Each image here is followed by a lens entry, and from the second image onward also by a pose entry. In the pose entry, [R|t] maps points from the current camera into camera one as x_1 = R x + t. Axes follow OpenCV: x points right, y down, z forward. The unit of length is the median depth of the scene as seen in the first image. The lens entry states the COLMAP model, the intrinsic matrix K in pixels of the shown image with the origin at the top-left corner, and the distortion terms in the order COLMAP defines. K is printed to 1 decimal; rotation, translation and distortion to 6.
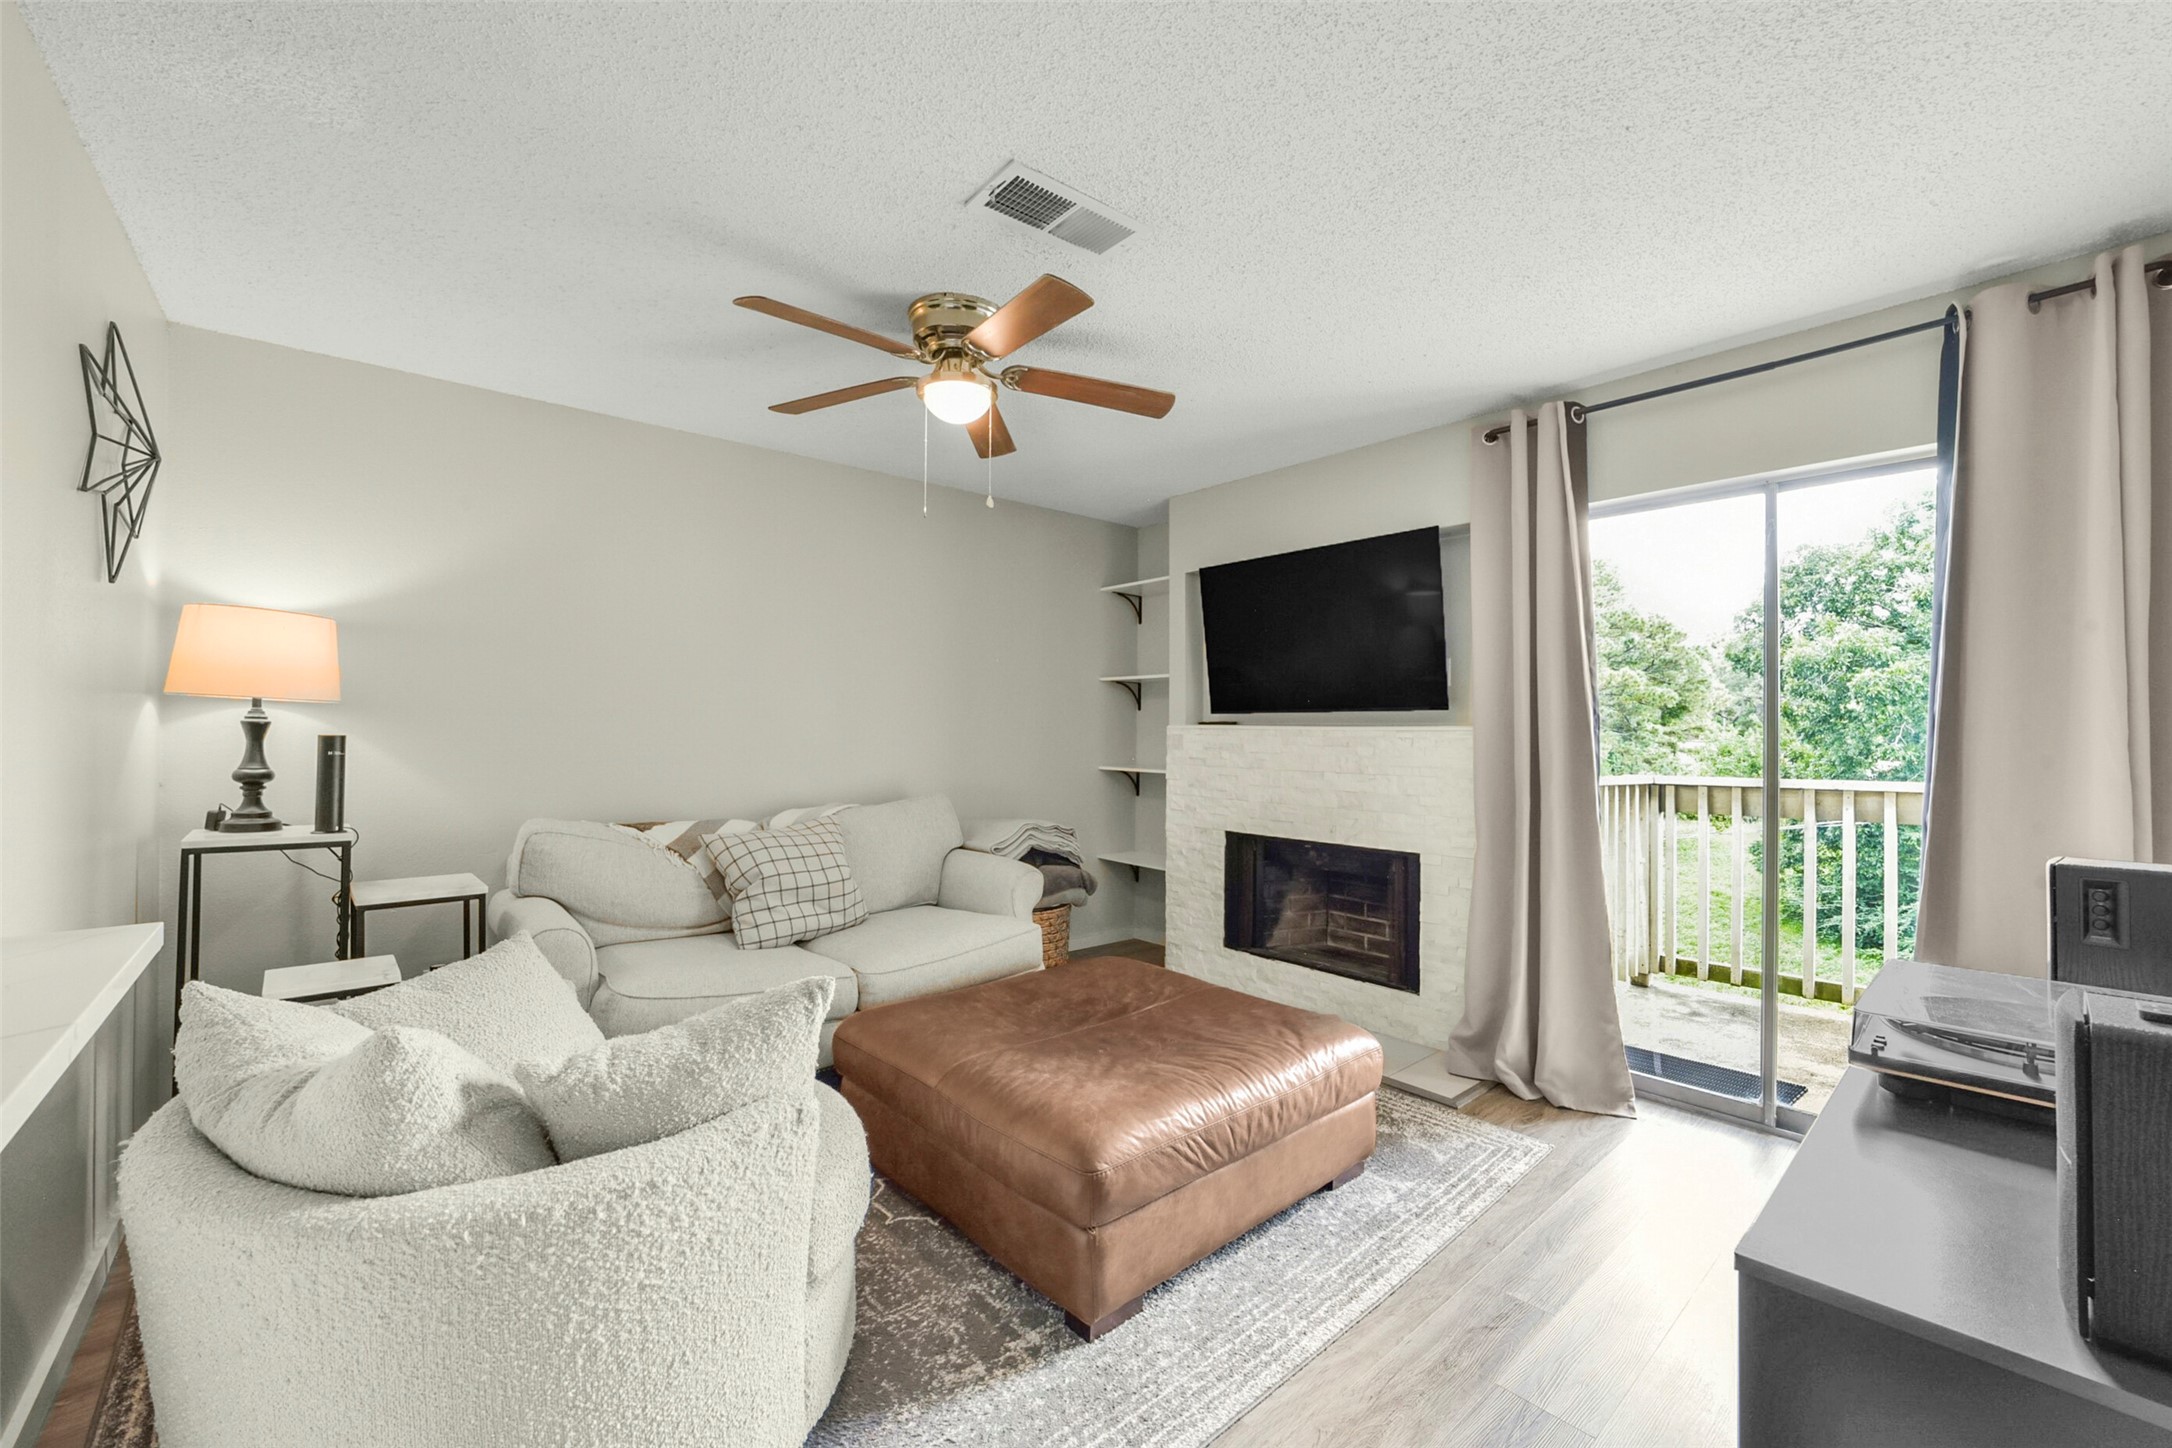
lens RADIAL K [[879.9, 0, 1099.8], [0, 879.9, 727.6], [0, 0, 1]] dist [-0.027037, 0.005954]
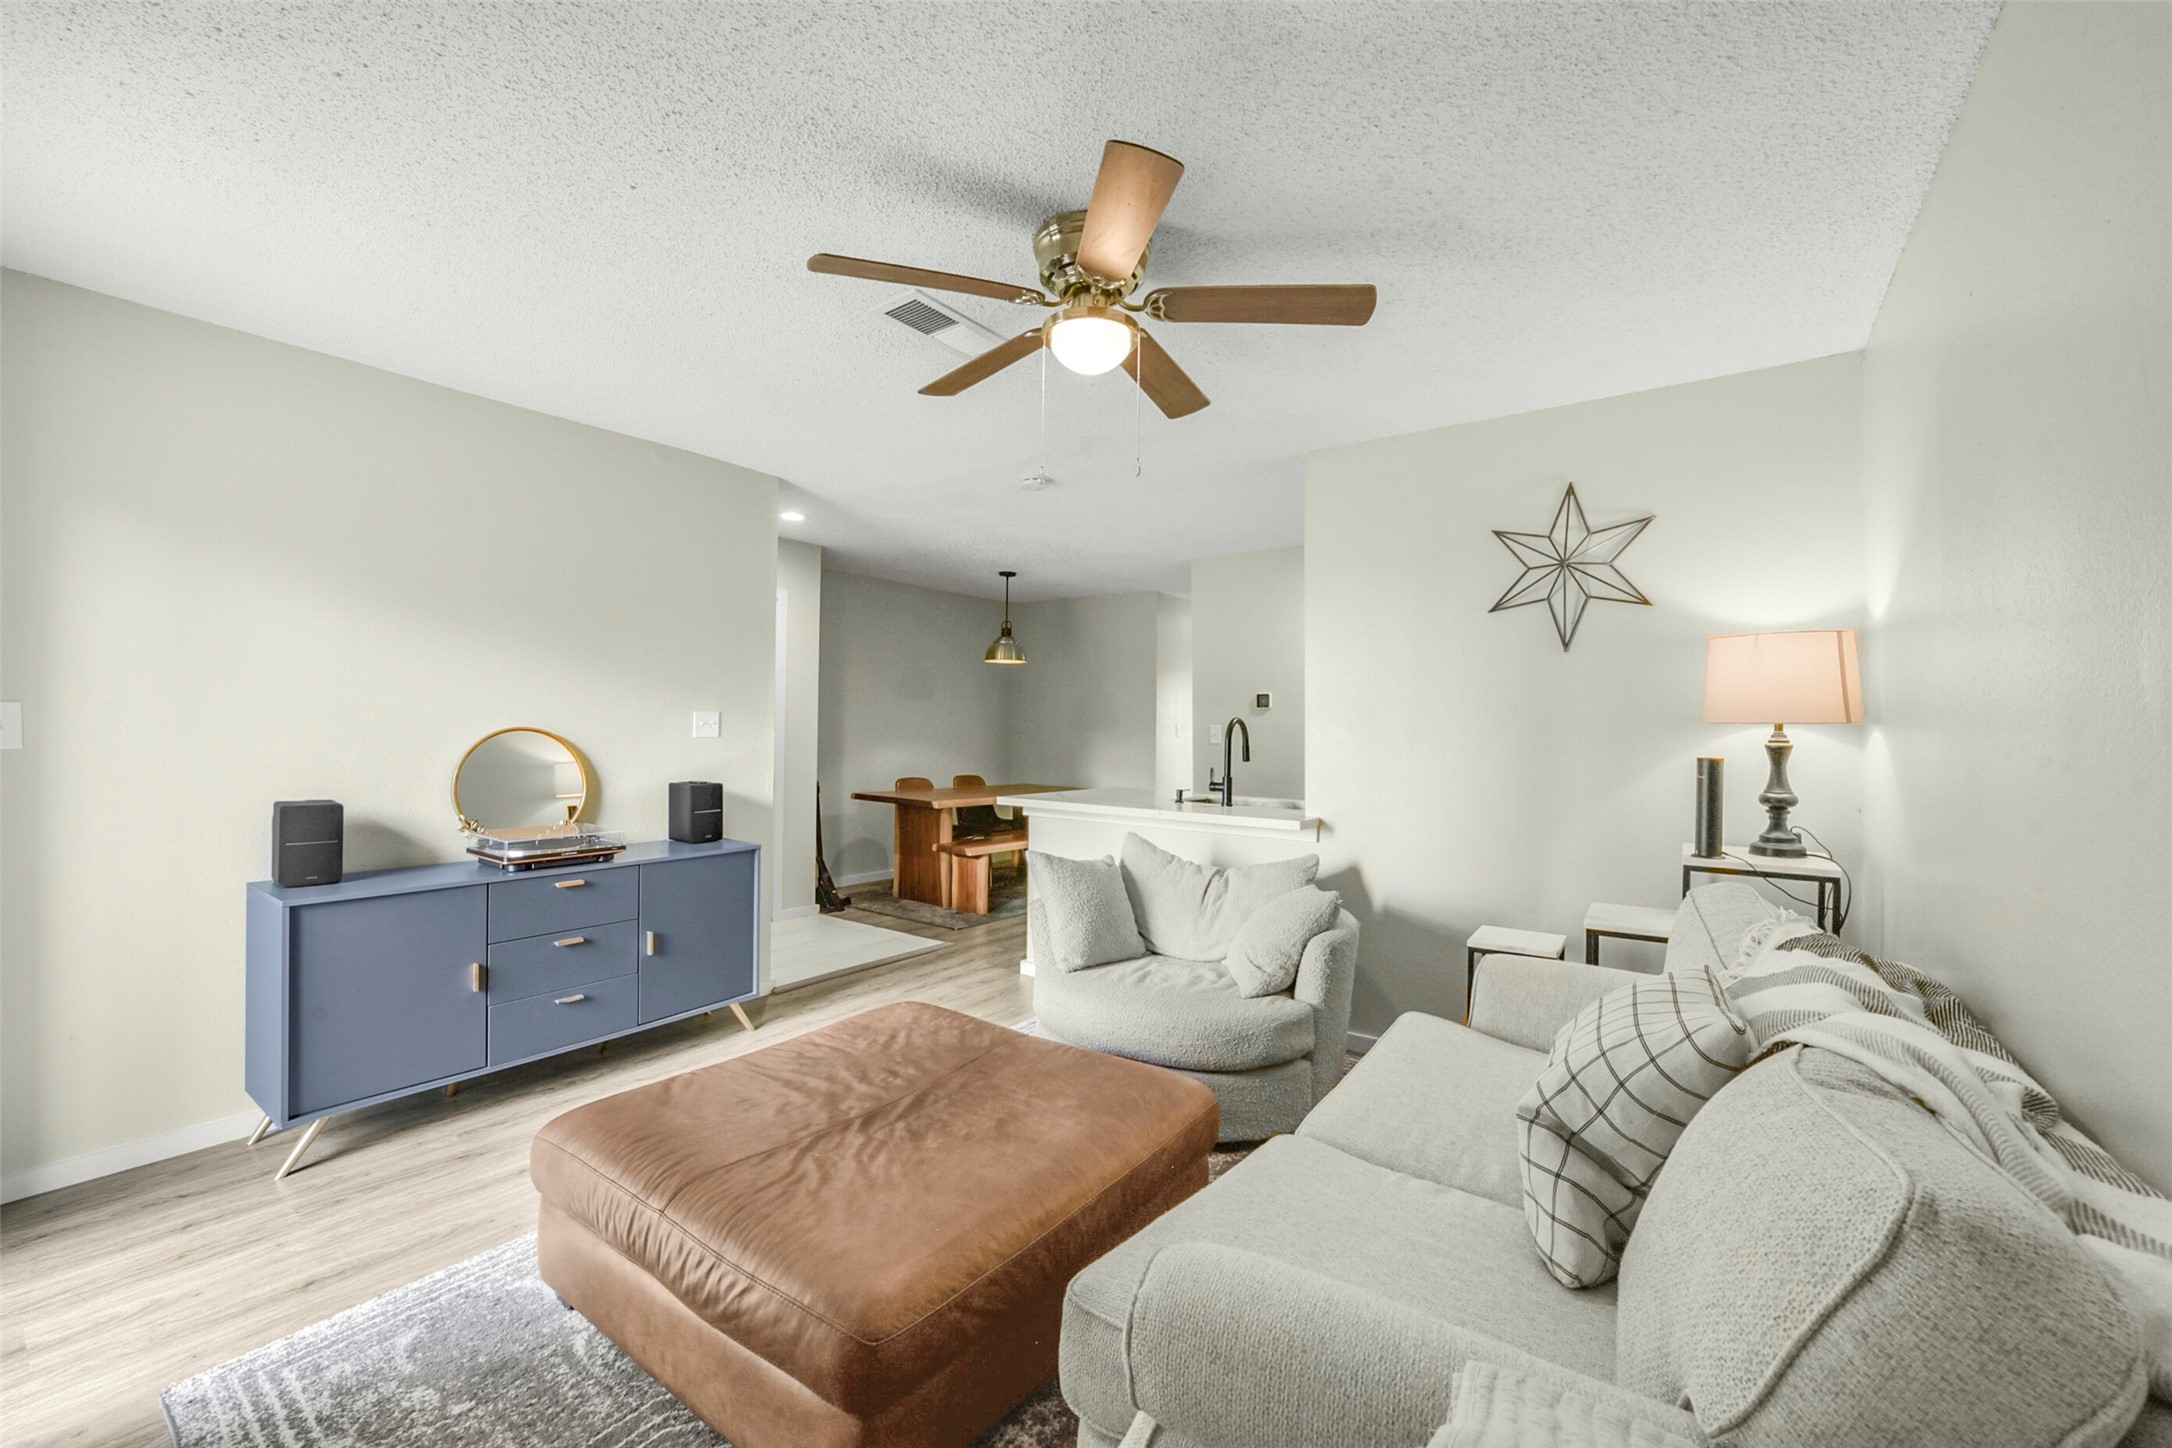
lens RADIAL K [[879.9, 0, 1107.4], [0, 879.9, 709.2], [0, 0, 1]] dist [-0.027037, 0.005954]
pose [[-0.974740, -0.020729, -0.222378, -0.001221], [-0.014919, 0.999503, -0.027775, -0.008986], [0.222843, -0.023756, -0.974565, 1.726277]]
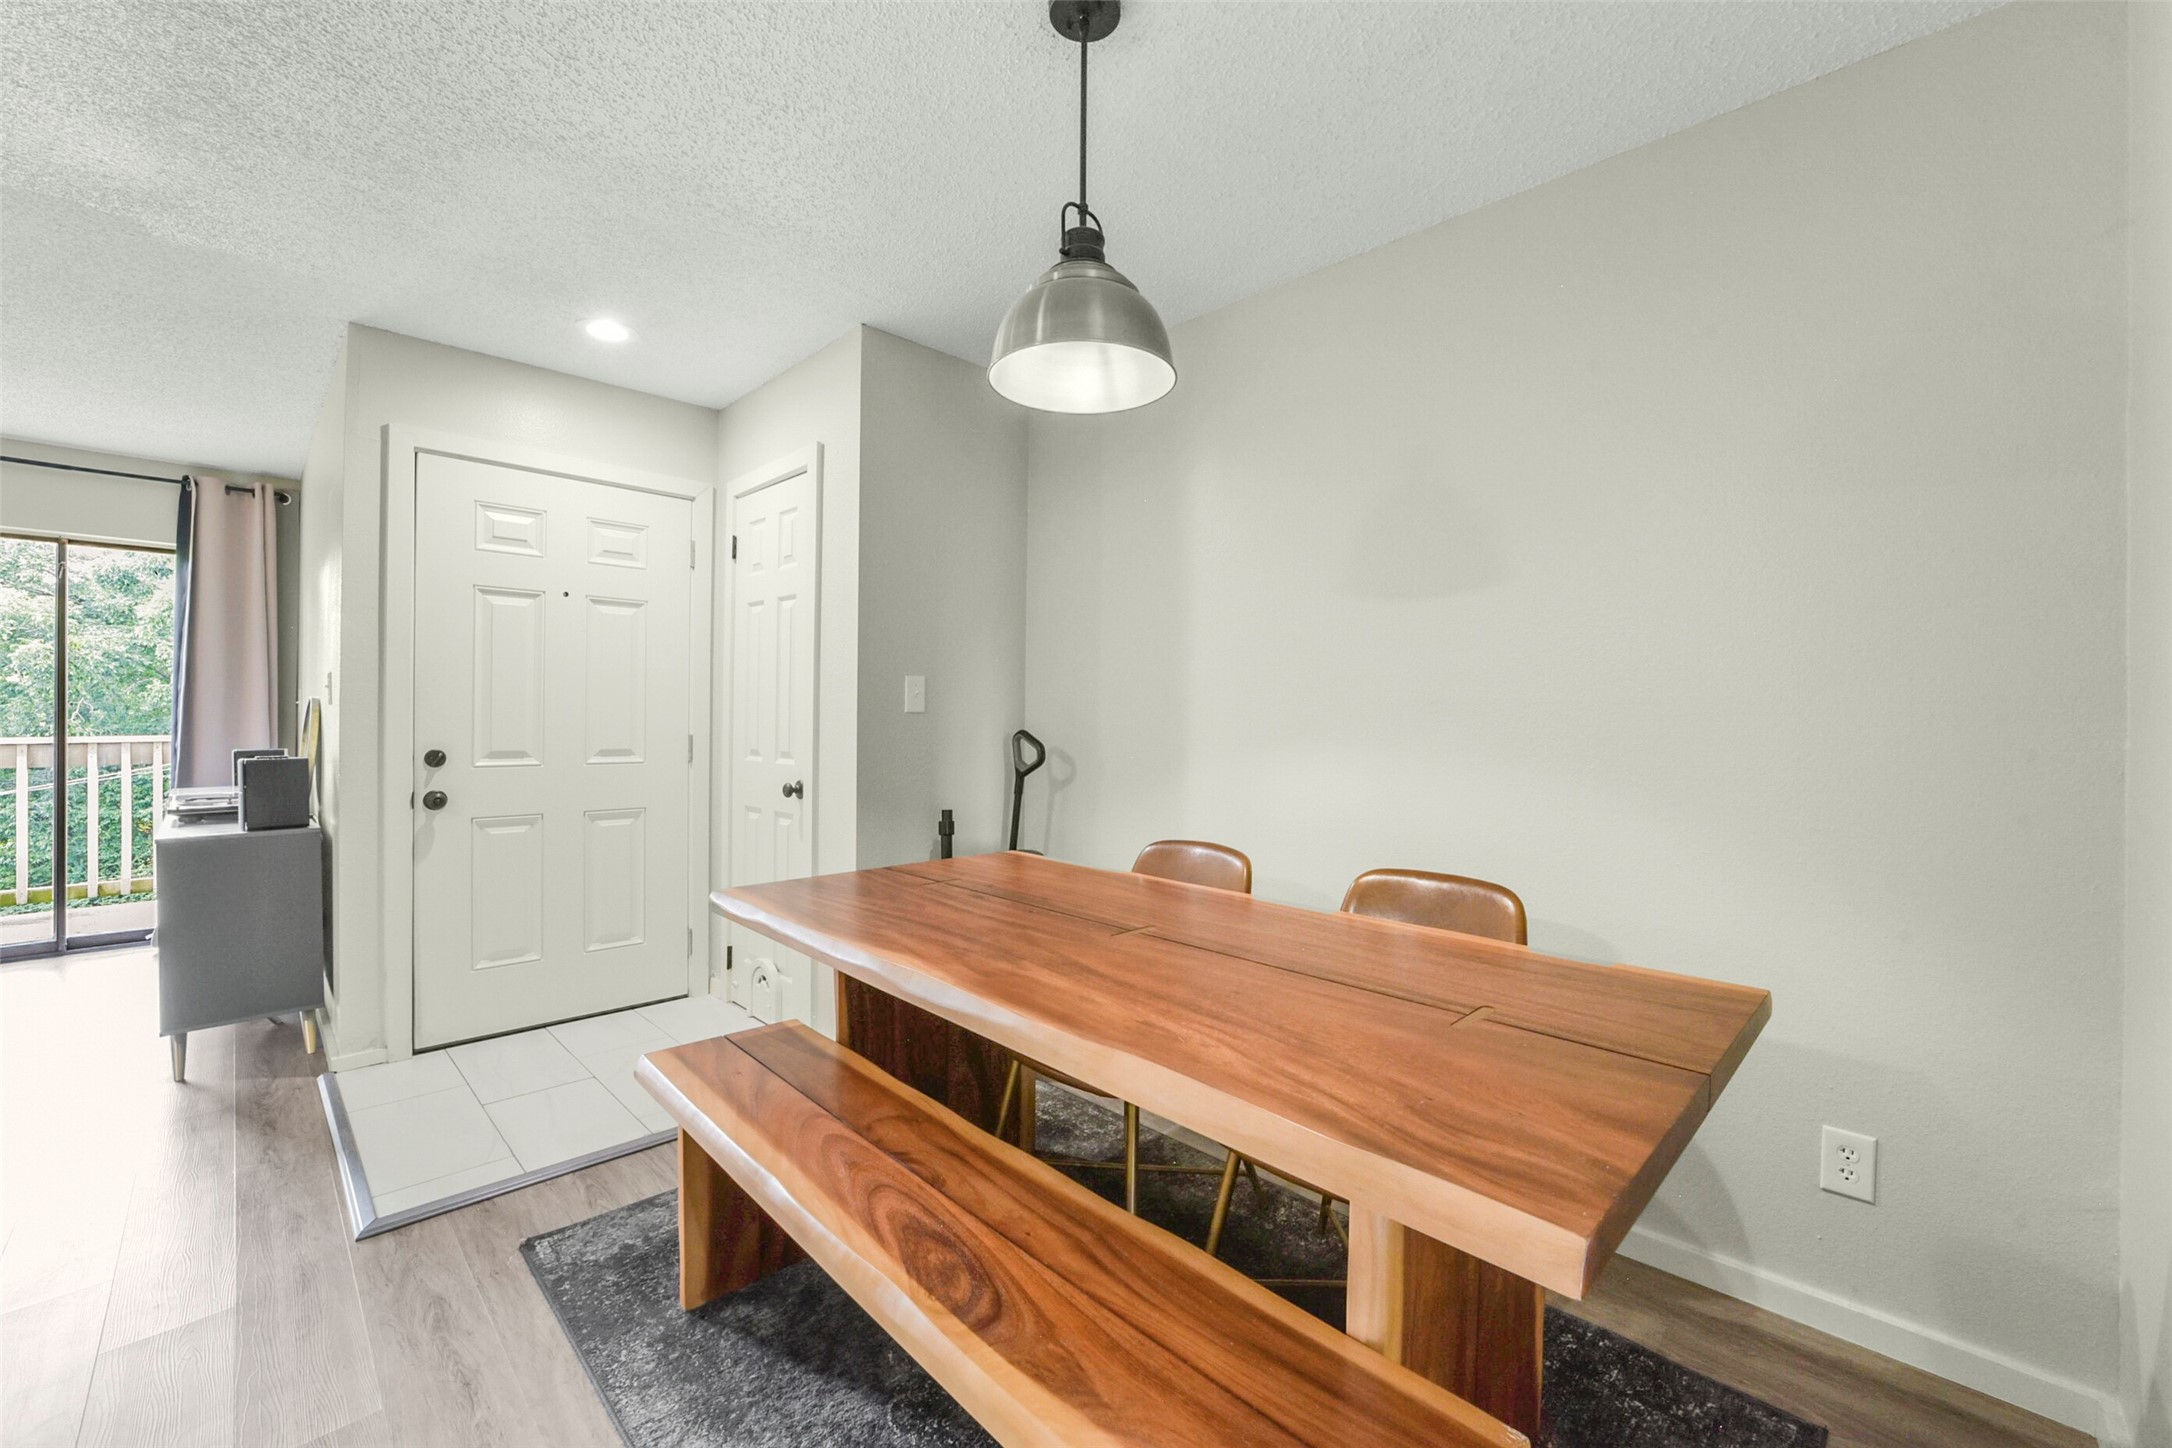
lens RADIAL K [[879.9, 0, 1069.4], [0, 879.9, 723.3], [0, 0, 1]] dist [-0.027037, 0.005954]
pose [[-0.042577, -0.005596, 0.999078, -0.830757], [-0.013952, 0.999890, 0.005006, 0.015346], [-0.998996, -0.013726, -0.042650, -0.732451]]
